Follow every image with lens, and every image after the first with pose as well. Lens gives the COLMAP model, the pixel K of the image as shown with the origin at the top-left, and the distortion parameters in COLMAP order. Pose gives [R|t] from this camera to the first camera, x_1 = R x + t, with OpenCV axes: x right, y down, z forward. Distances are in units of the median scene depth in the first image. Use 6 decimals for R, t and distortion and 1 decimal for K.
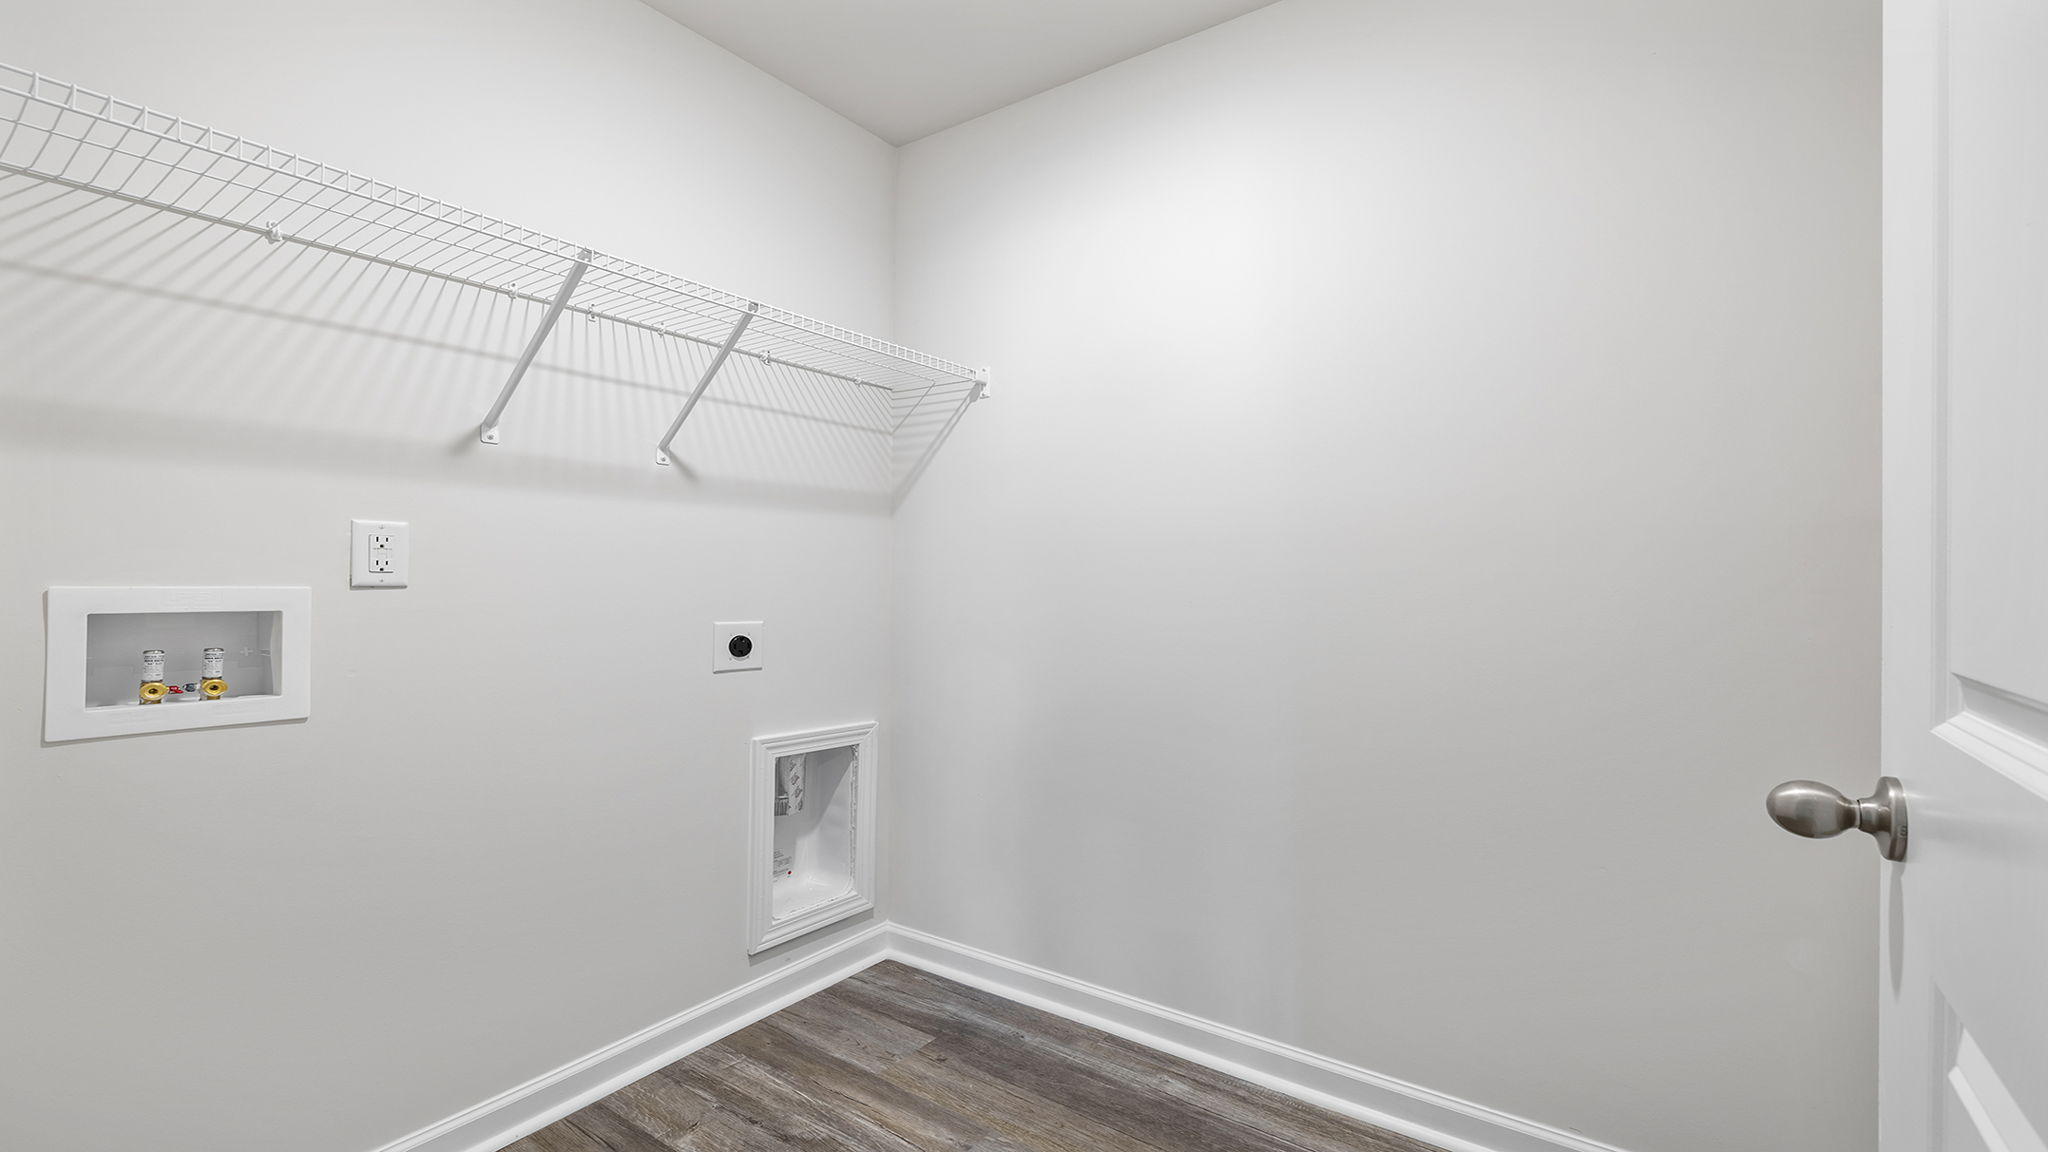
lens RADIAL K [[883.4, 0, 1021.9], [0, 883.4, 581.3], [0, 0, 1]] dist [0.001128, -0.001051]
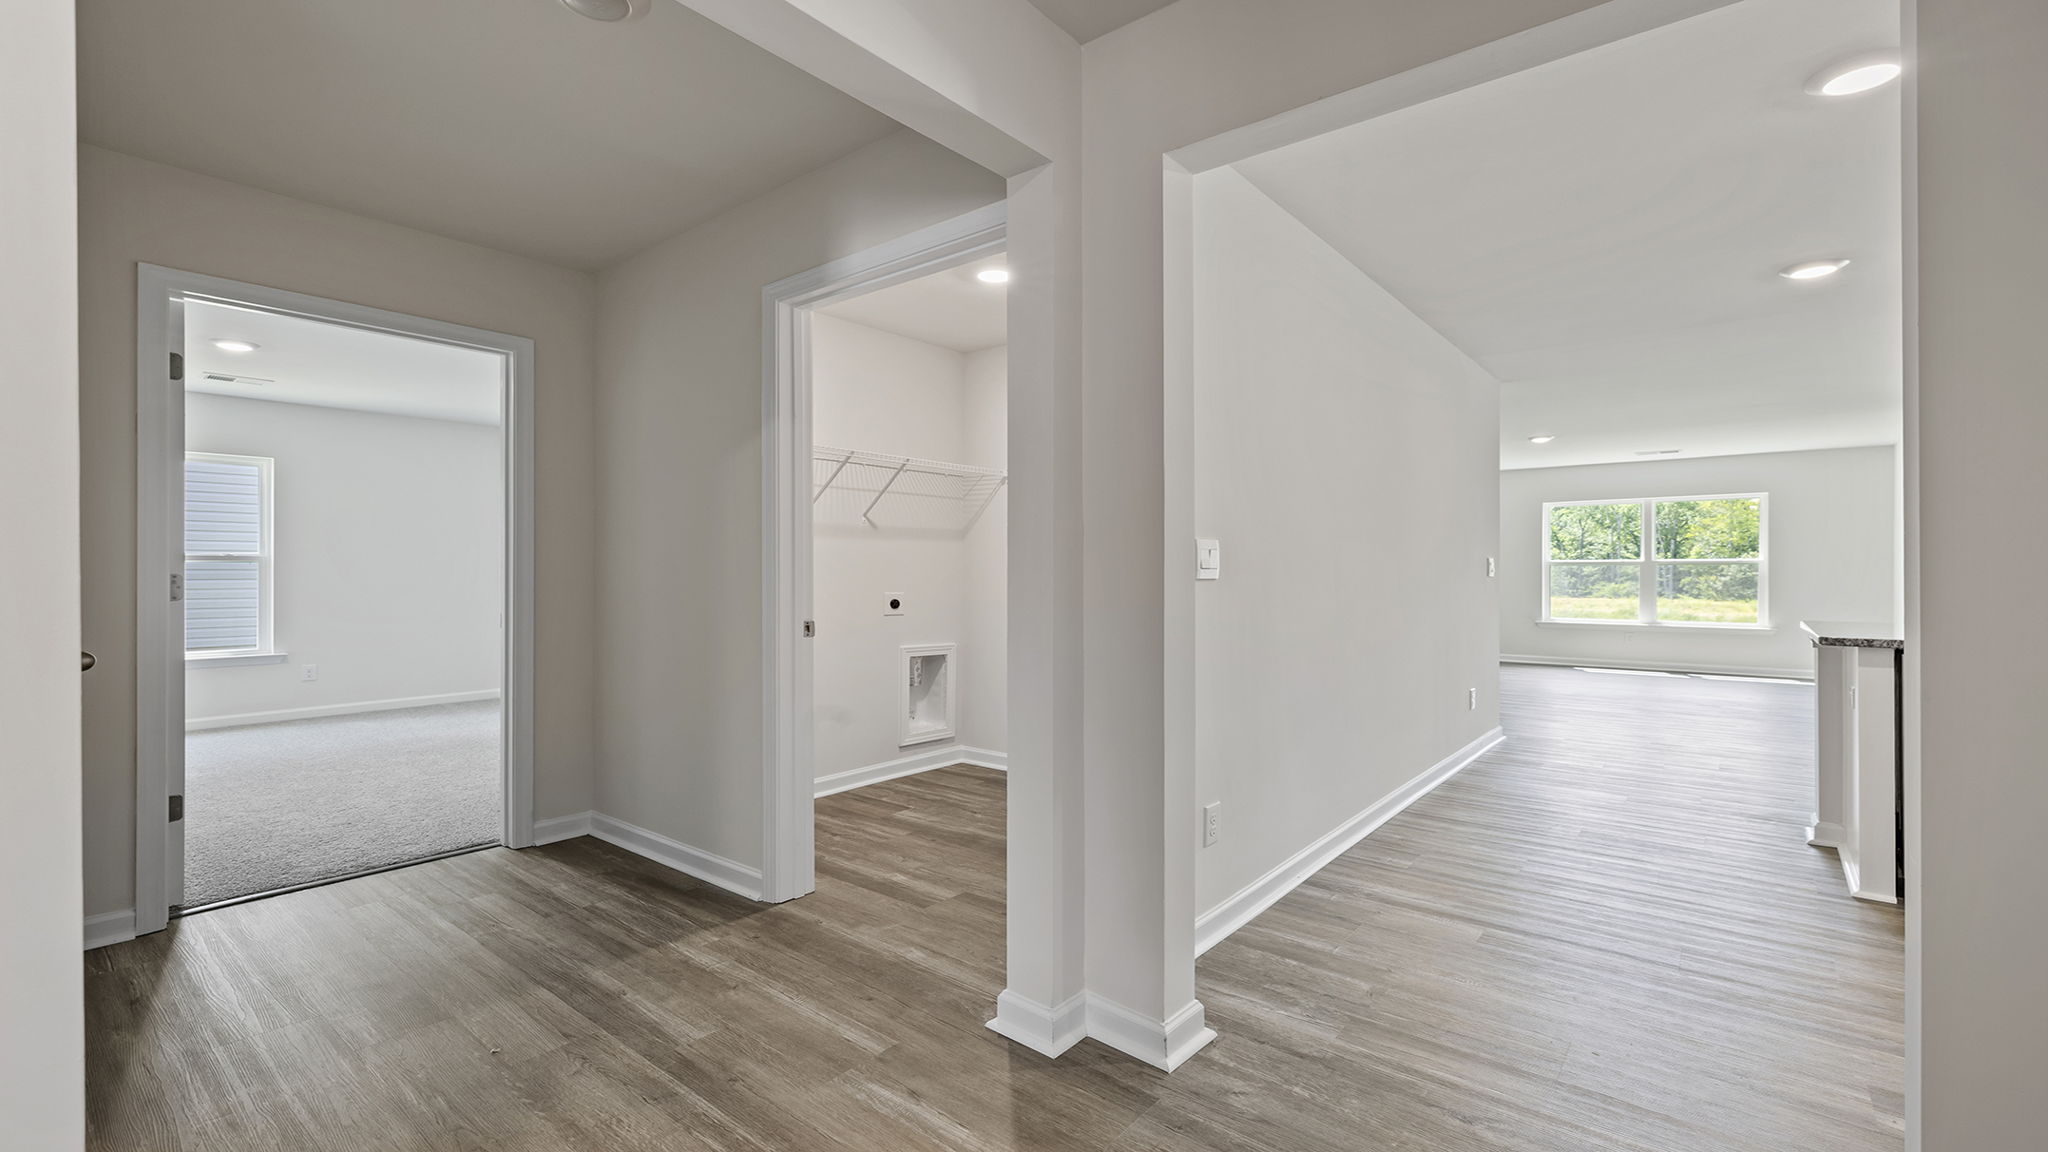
lens RADIAL K [[883.4, 0, 1022.9], [0, 883.4, 573.7], [0, 0, 1]] dist [0.001128, -0.001051]
pose [[0.998249, -0.006165, -0.058832, 0.107820], [0.006548, 0.999959, 0.006321, -0.010882], [0.058791, -0.006695, 0.998248, -1.005233]]
